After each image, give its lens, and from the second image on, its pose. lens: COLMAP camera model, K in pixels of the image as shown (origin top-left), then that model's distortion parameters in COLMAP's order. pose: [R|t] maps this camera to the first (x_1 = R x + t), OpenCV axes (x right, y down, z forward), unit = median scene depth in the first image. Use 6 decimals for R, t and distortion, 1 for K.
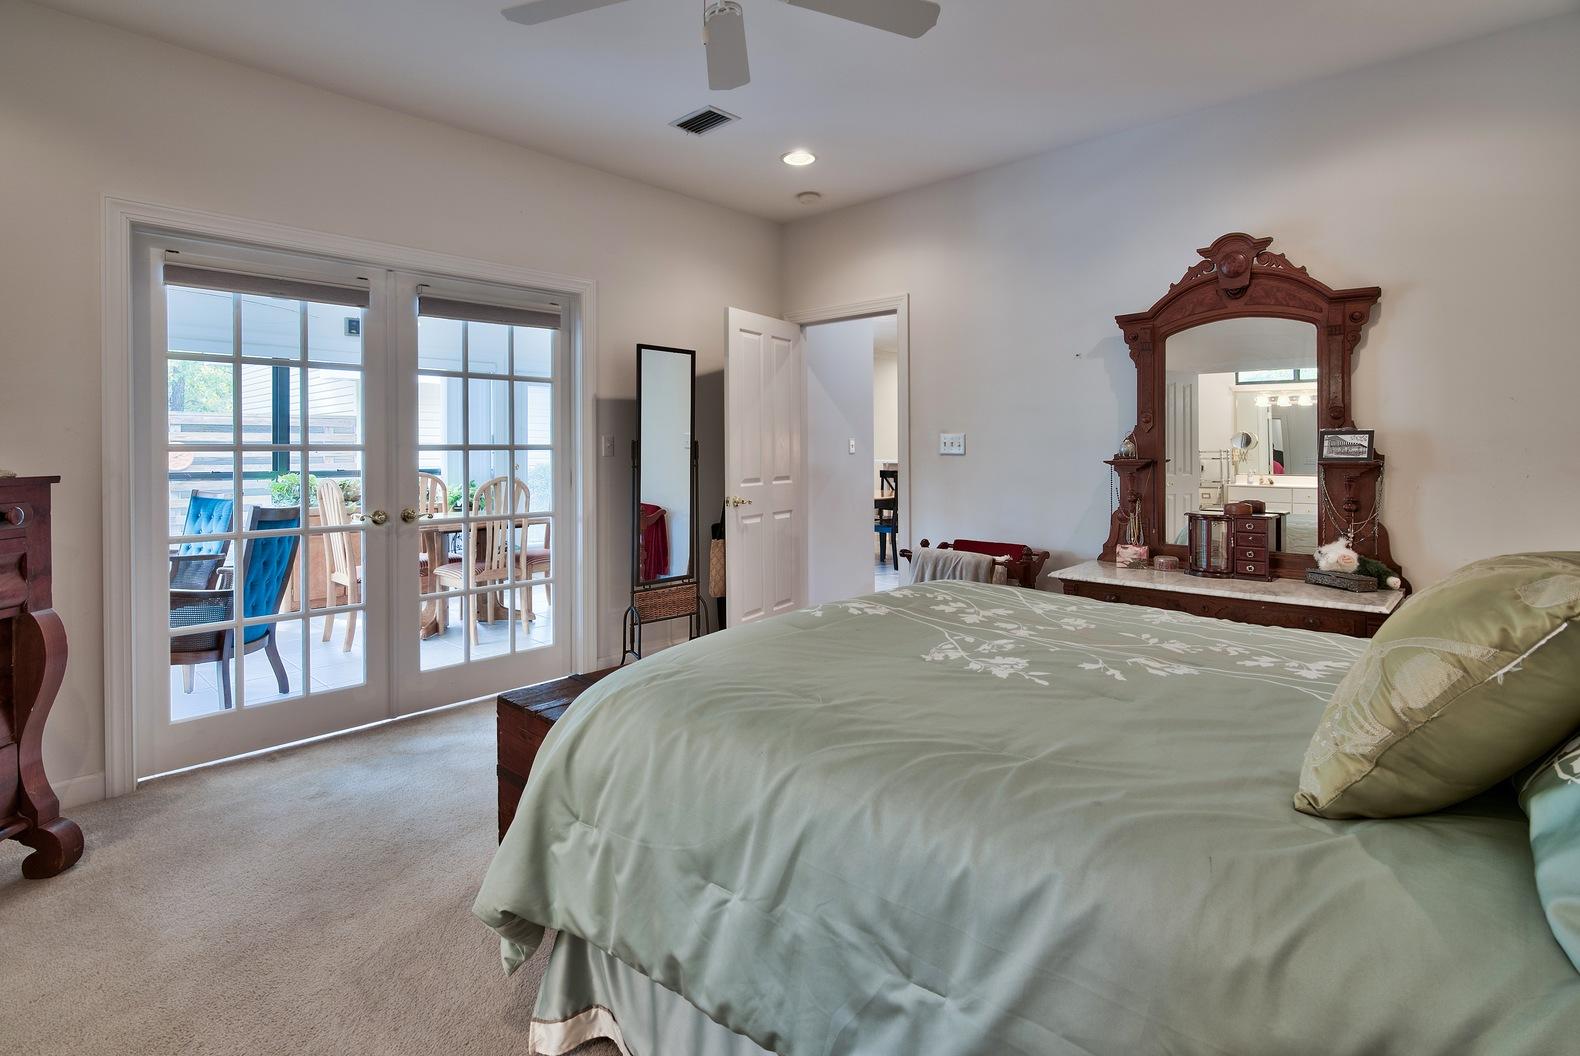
lens RADIAL K [[781.8, 0, 760.6], [0, 781.8, 512.1], [0, 0, 1]] dist [-0.002902, 0.001154]
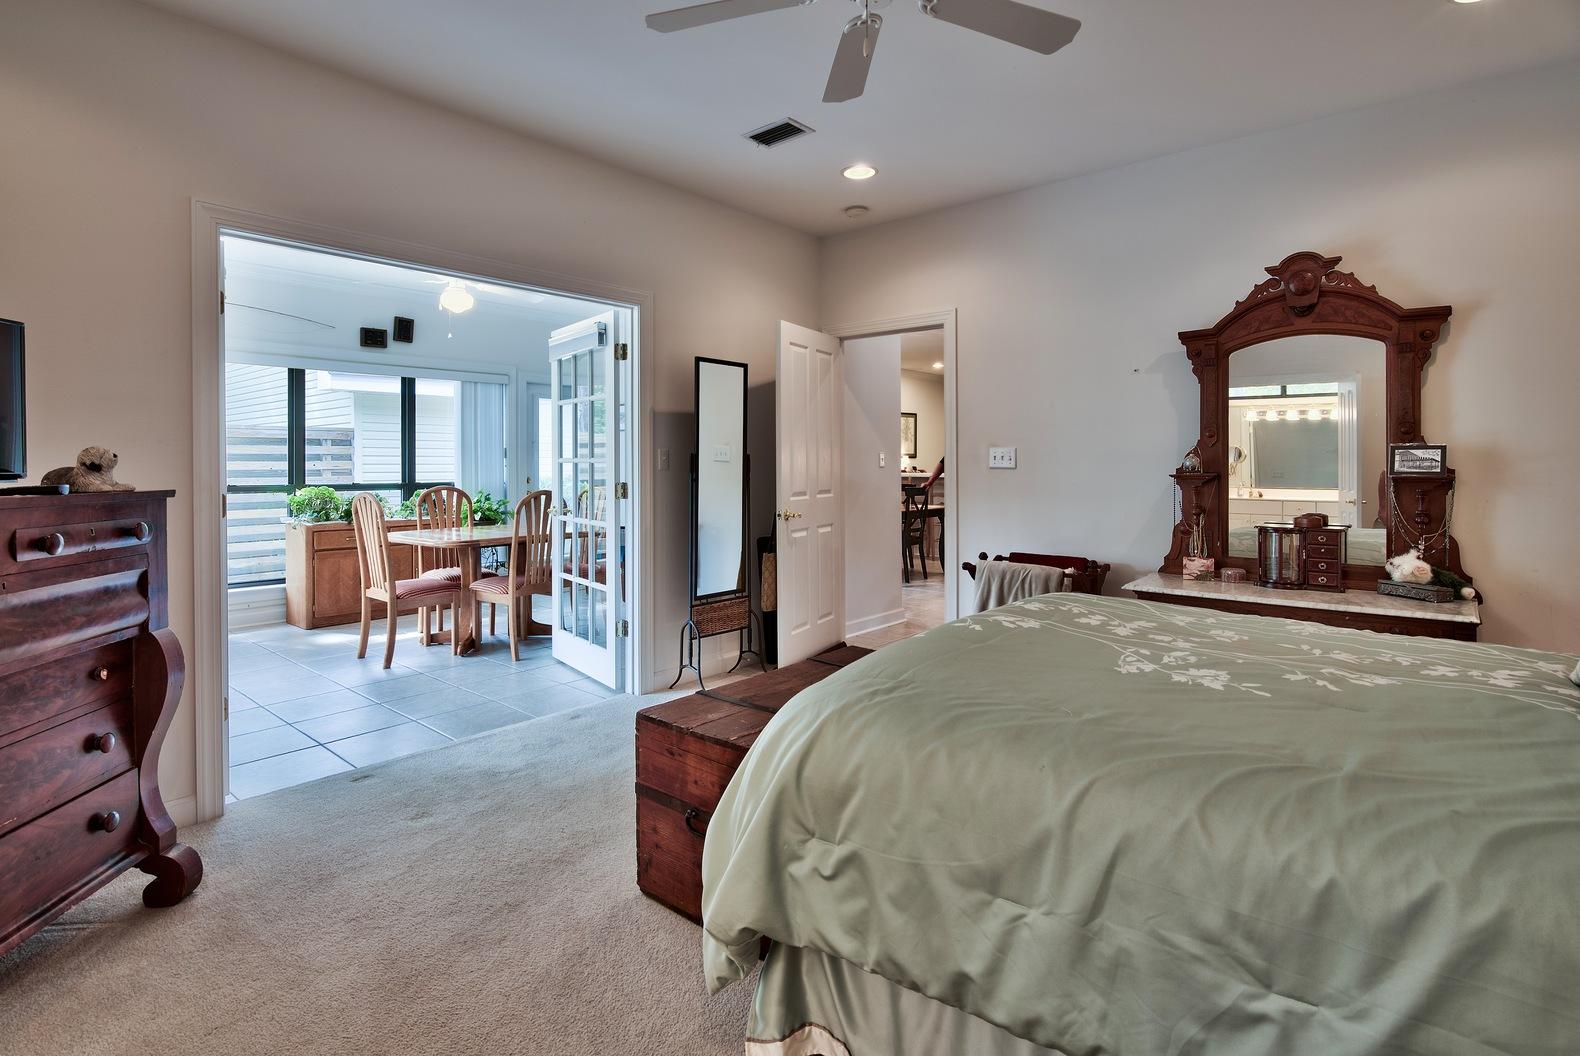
lens RADIAL K [[781.8, 0, 791.6], [0, 781.8, 526.5], [0, 0, 1]] dist [-0.002902, 0.001154]
pose [[0.999284, -0.002010, 0.037774, -0.116217], [0.001962, 0.999997, 0.001305, -0.000596], [-0.037777, -0.001230, 0.999285, 0.004096]]
